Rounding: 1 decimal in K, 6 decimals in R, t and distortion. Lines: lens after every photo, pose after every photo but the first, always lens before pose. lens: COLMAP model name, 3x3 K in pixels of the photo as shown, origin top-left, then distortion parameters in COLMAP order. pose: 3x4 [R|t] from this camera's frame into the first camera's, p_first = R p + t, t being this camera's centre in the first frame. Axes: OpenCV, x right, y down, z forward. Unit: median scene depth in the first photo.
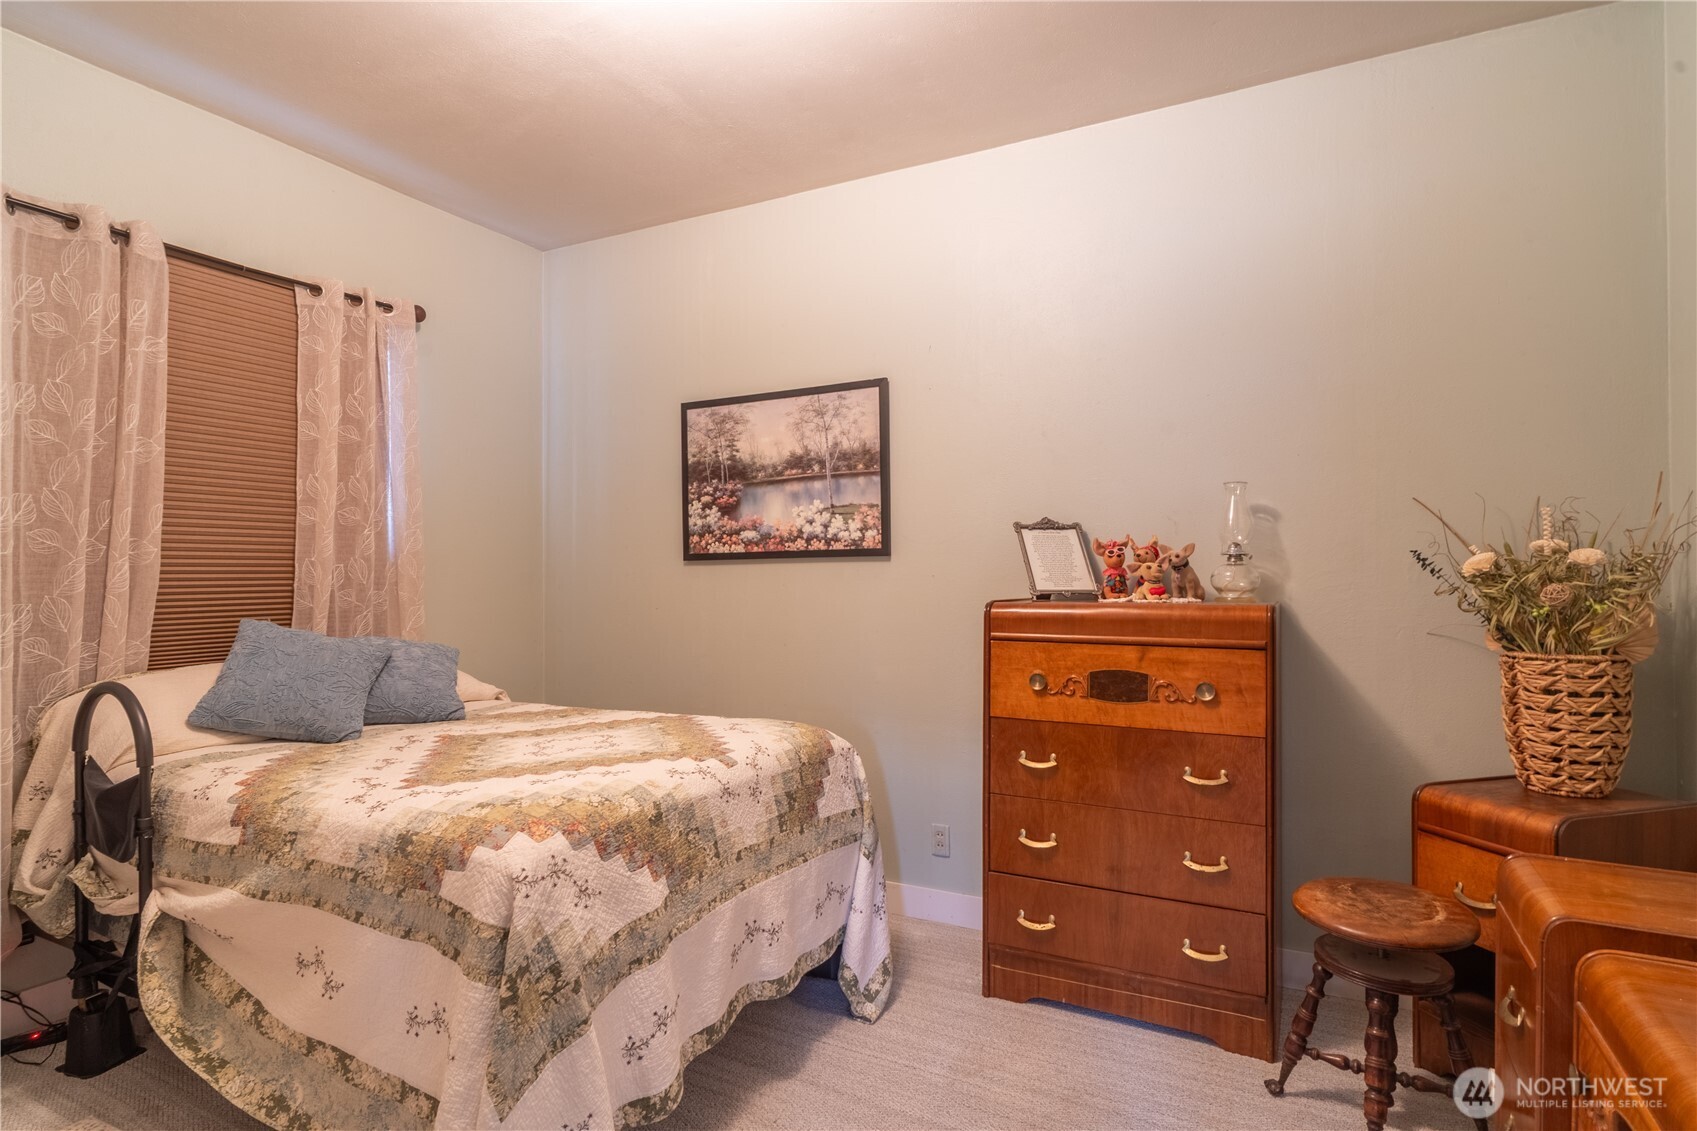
lens RADIAL K [[898.6, 0, 838.7], [0, 898.6, 562.3], [0, 0, 1]] dist [-0.000030, -0.002642]
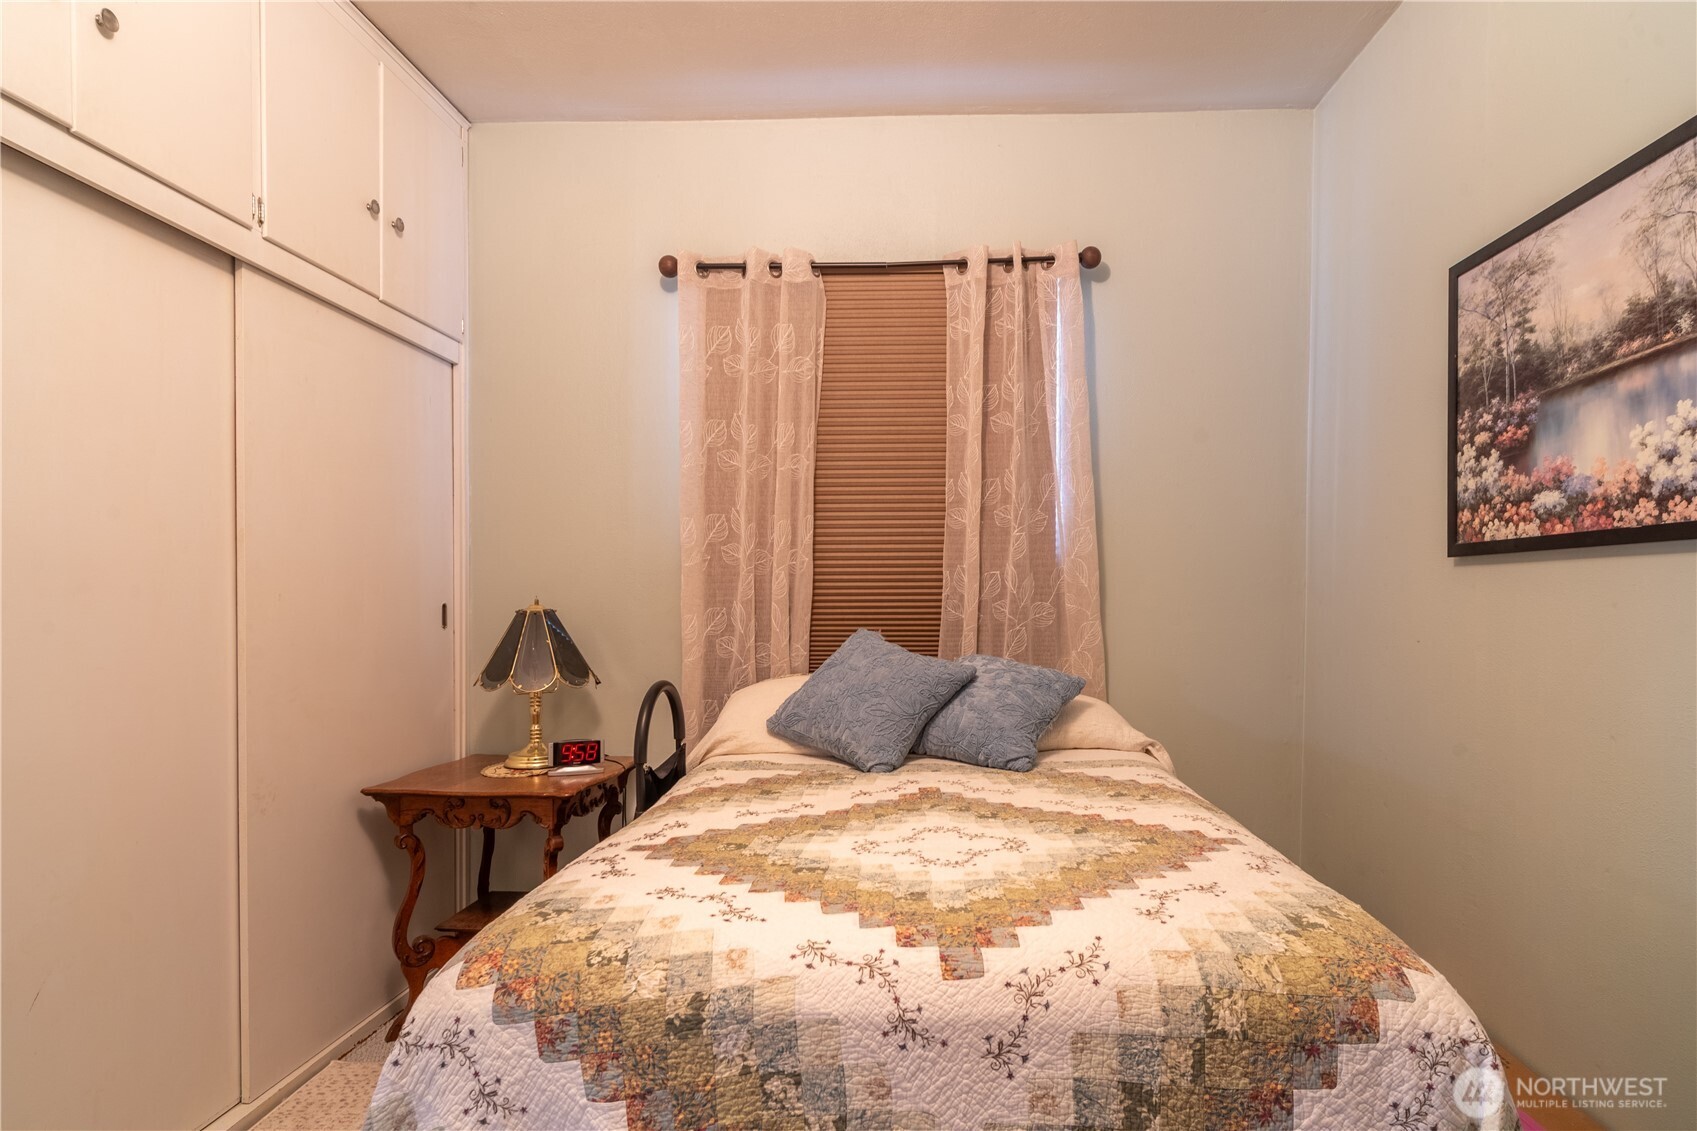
lens RADIAL K [[898.6, 0, 900.8], [0, 898.6, 615.5], [0, 0, 1]] dist [-0.000030, -0.002642]
pose [[0.439487, 0.031997, -0.897679, 0.188090], [0.011959, 0.999068, 0.041466, 0.007682], [0.898169, -0.028960, 0.438695, 0.489059]]
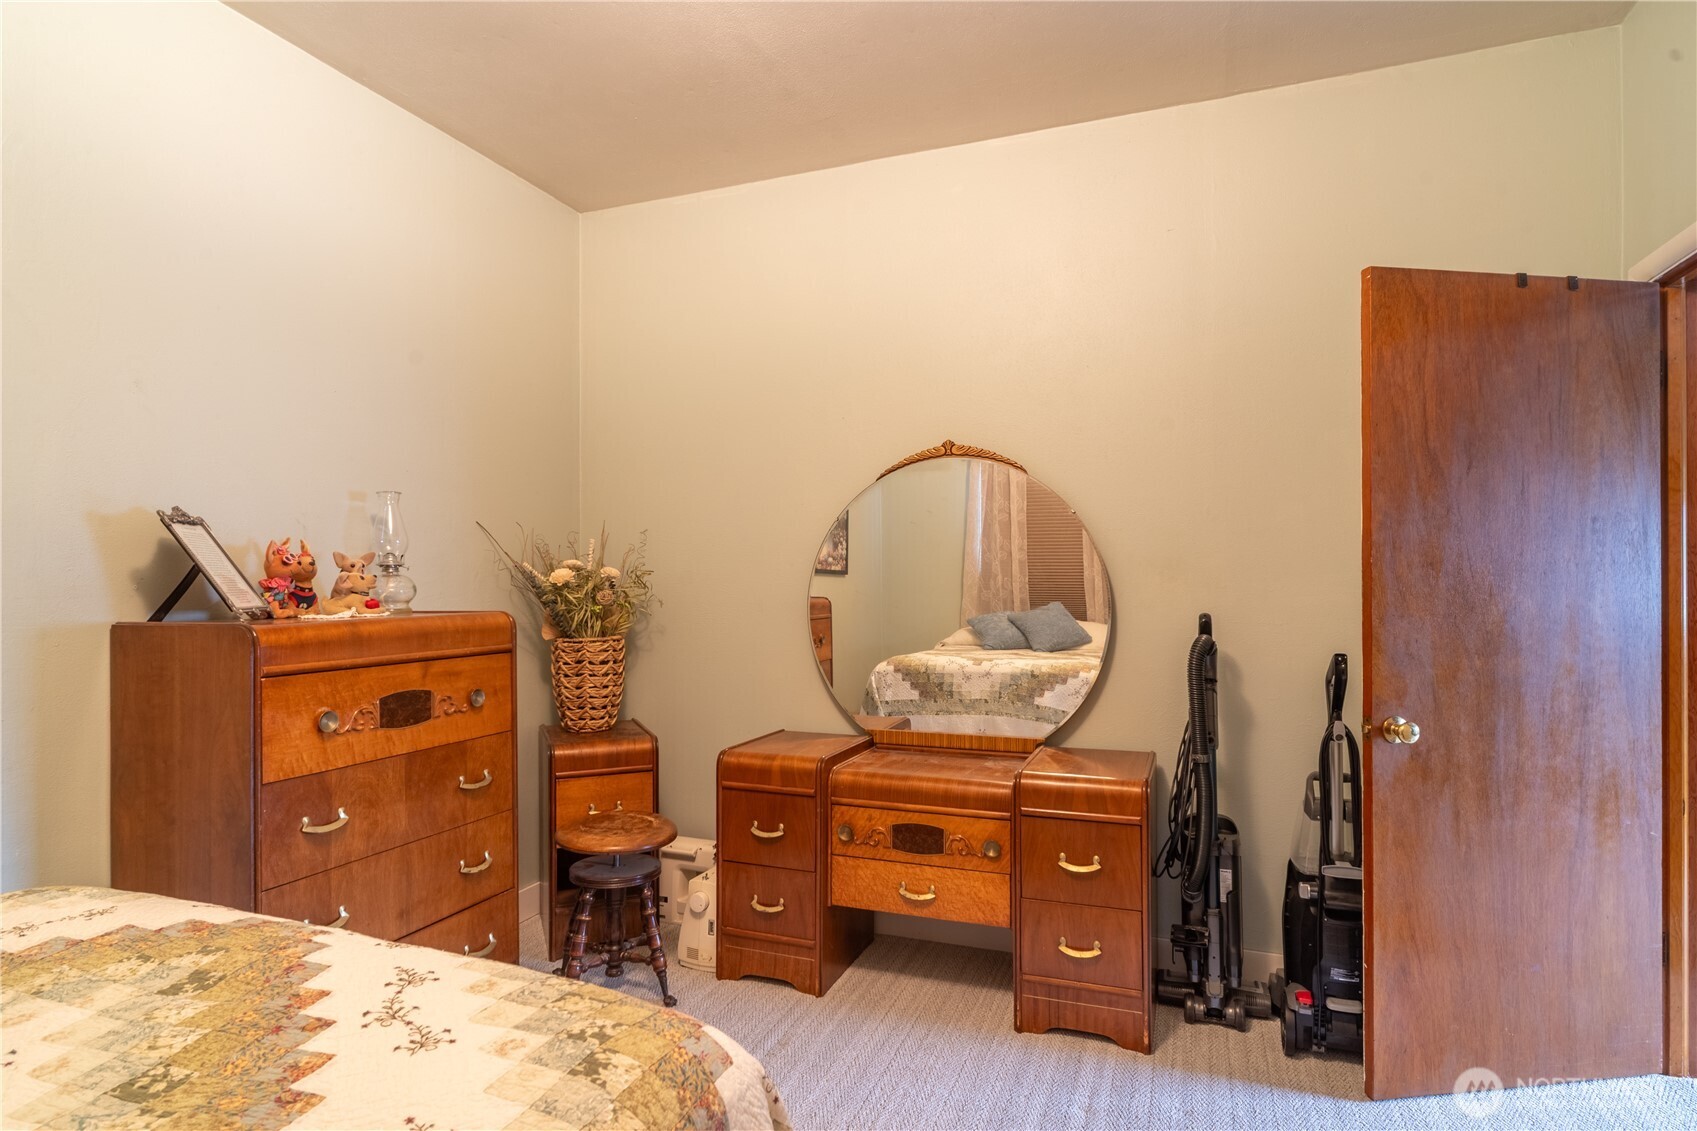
lens RADIAL K [[898.6, 0, 853.6], [0, 898.6, 574.8], [0, 0, 1]] dist [-0.000030, -0.002642]
pose [[-0.127014, 0.010815, 0.991842, -0.458037], [-0.007619, 0.999900, -0.011878, 0.007241], [-0.991872, -0.009065, -0.126919, 0.475835]]
